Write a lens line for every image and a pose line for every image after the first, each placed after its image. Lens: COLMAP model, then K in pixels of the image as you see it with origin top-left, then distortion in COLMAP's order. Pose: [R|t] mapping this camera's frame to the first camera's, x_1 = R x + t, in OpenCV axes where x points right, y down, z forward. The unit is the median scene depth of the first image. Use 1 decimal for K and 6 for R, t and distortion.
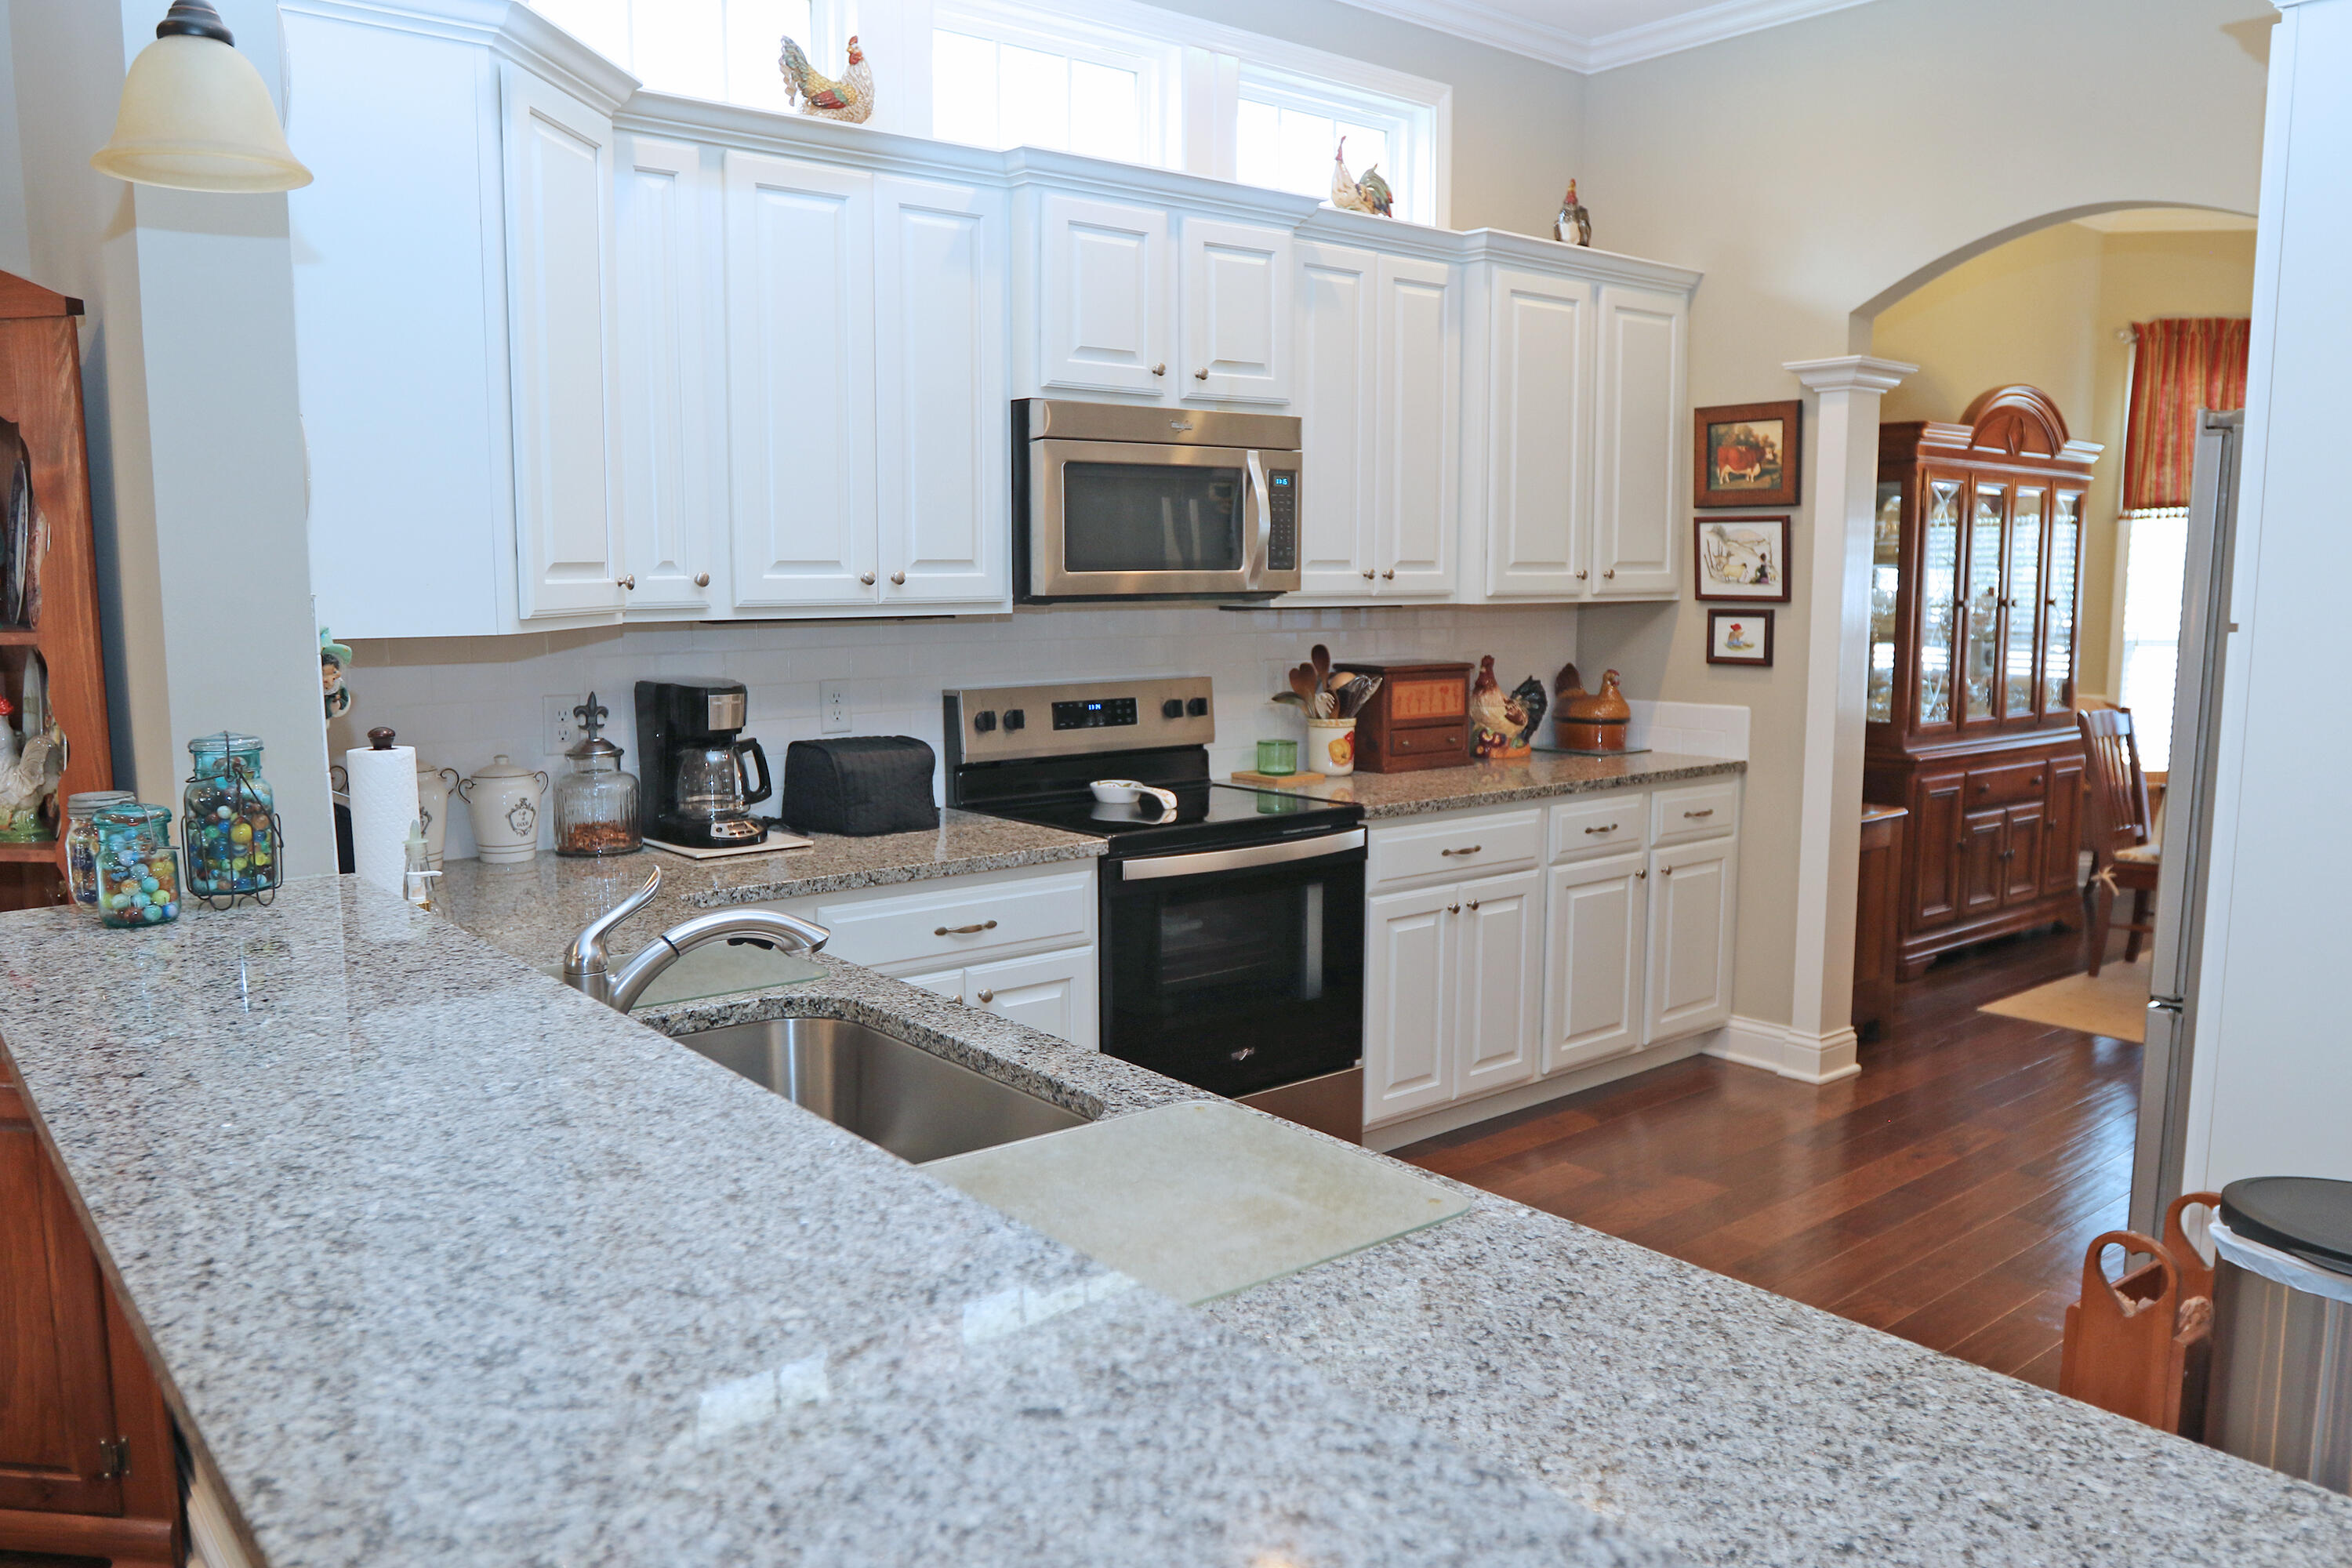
lens RADIAL K [[1734.5, 0, 1181.0], [0, 1734.5, 786.7], [0, 0, 1]] dist [-0.045678, -0.002525]
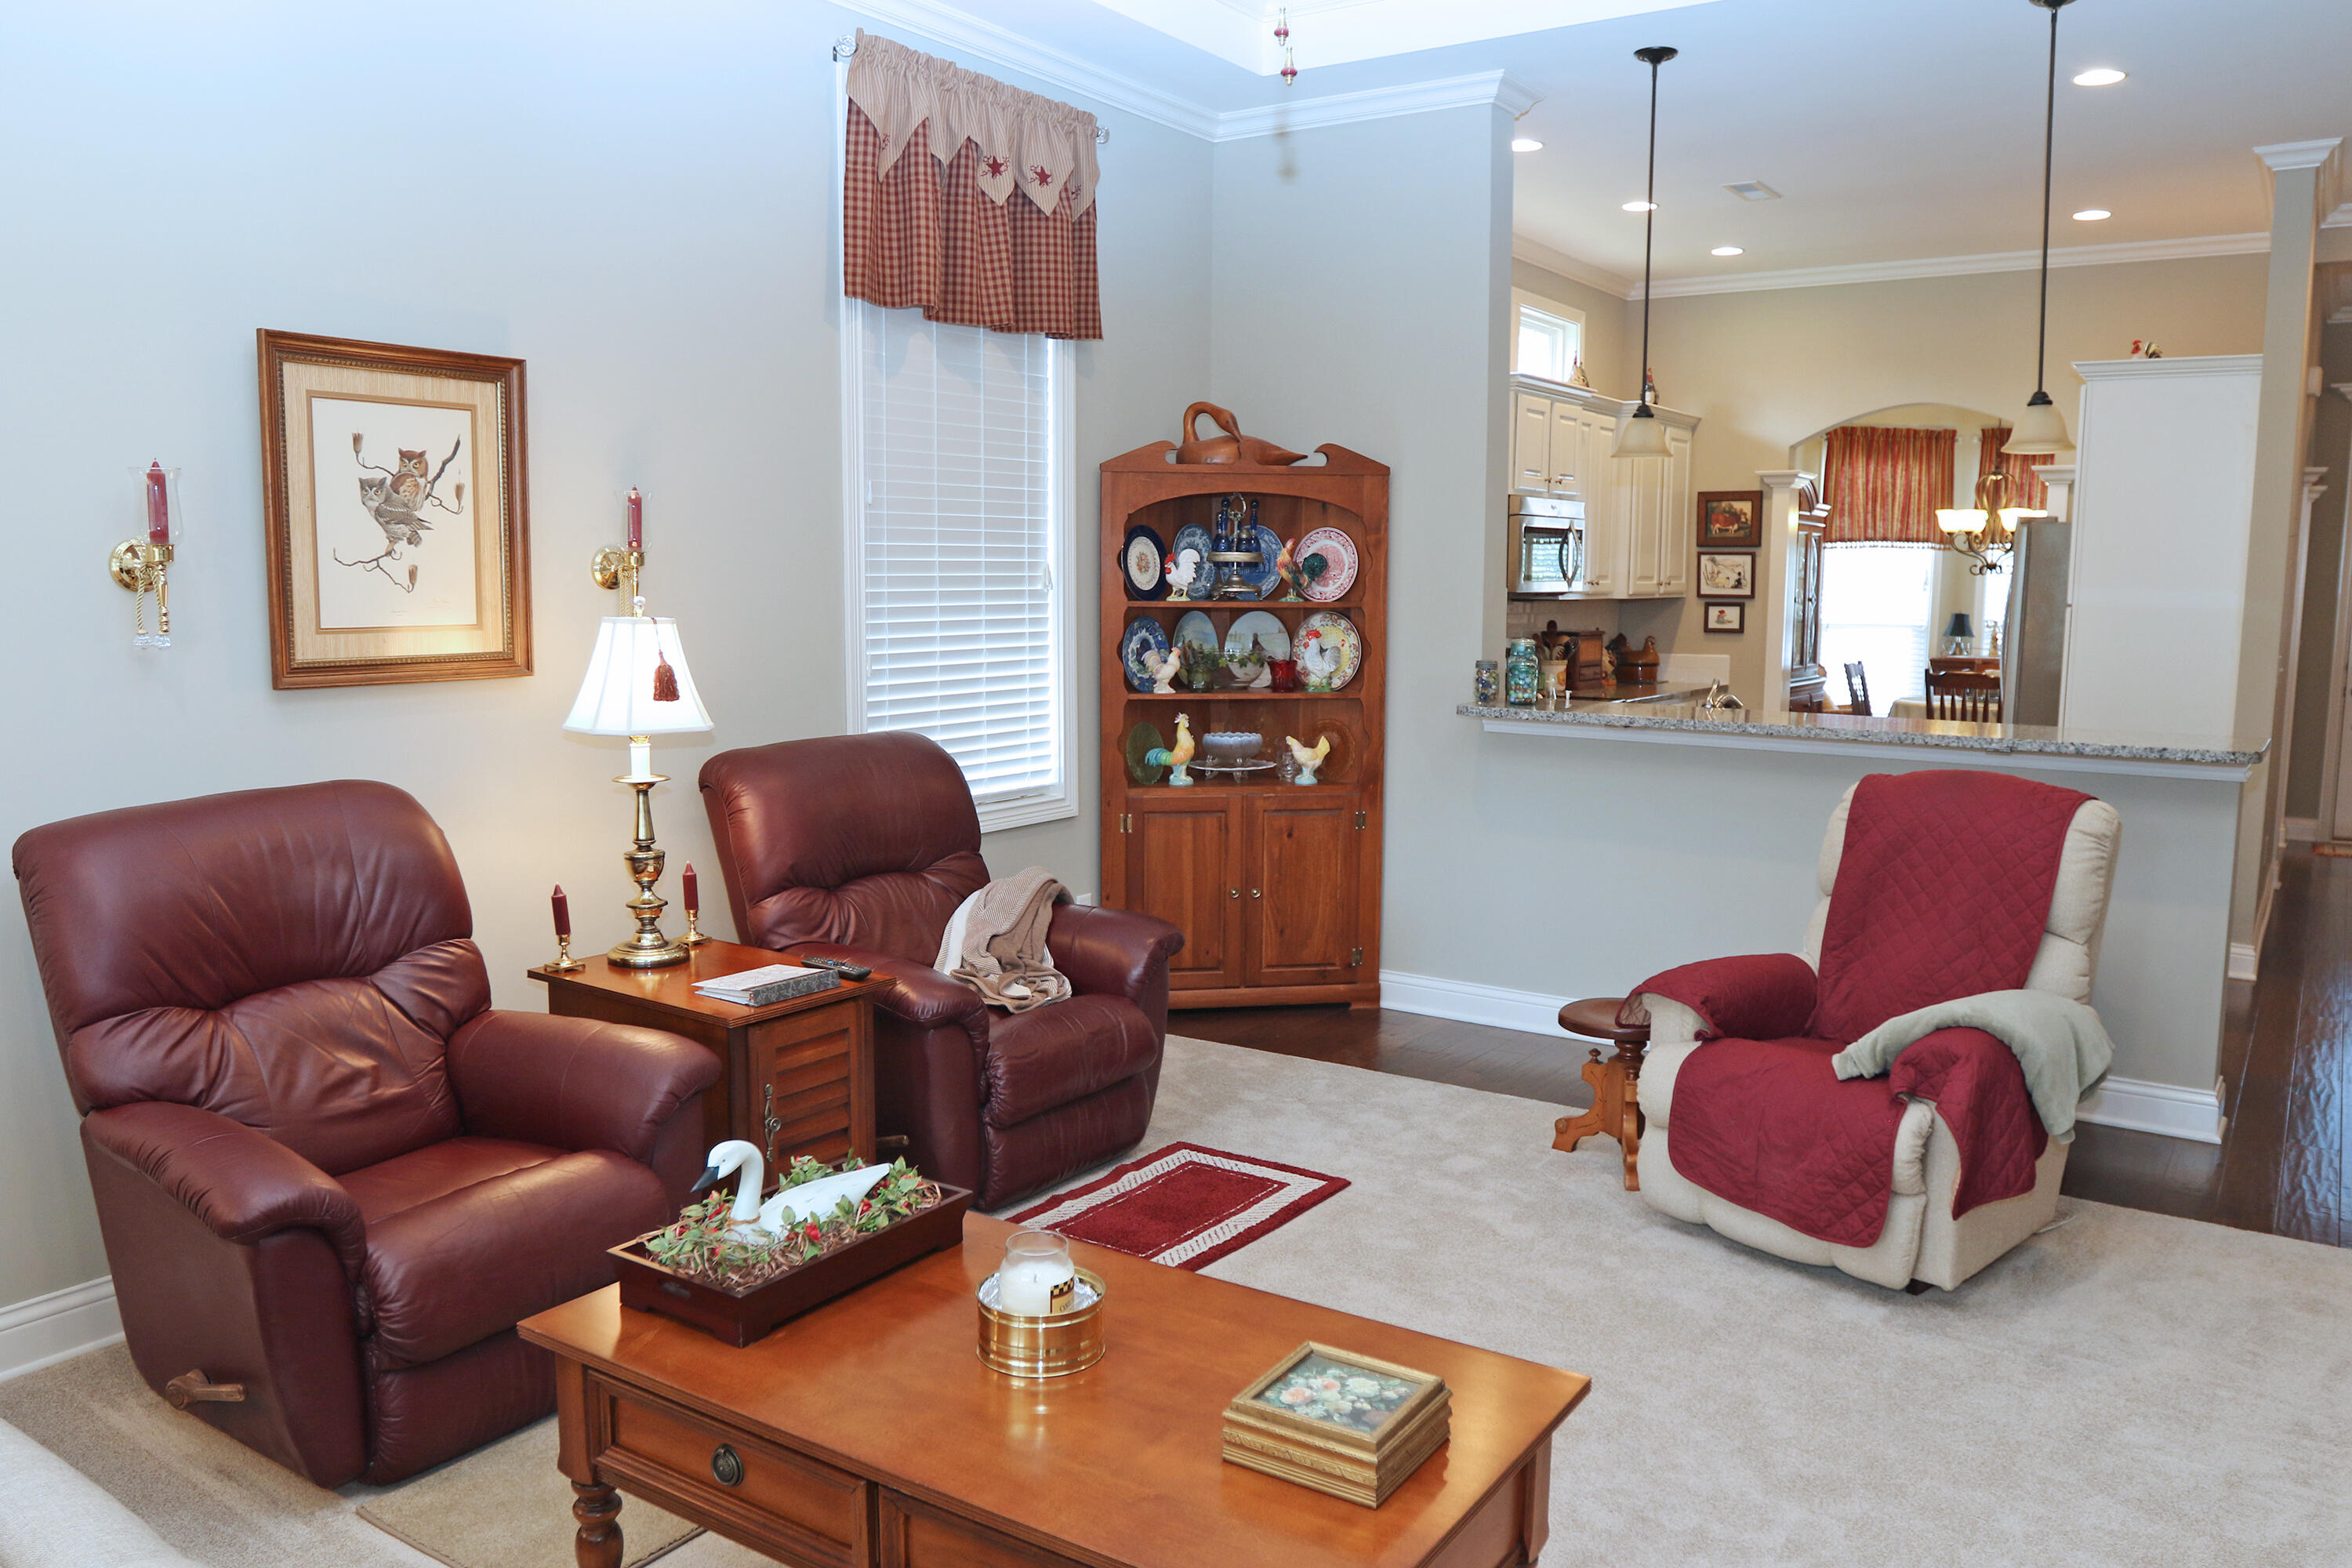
lens RADIAL K [[1781.2, 0, 1182.4], [0, 1781.2, 774.2], [0, 0, 1]] dist [-0.072256, 0.059640]
pose [[0.956413, -0.026793, 0.290787, -0.768097], [0.030657, 0.999492, -0.008737, 0.077476], [-0.290405, 0.017270, 0.956748, -0.618759]]
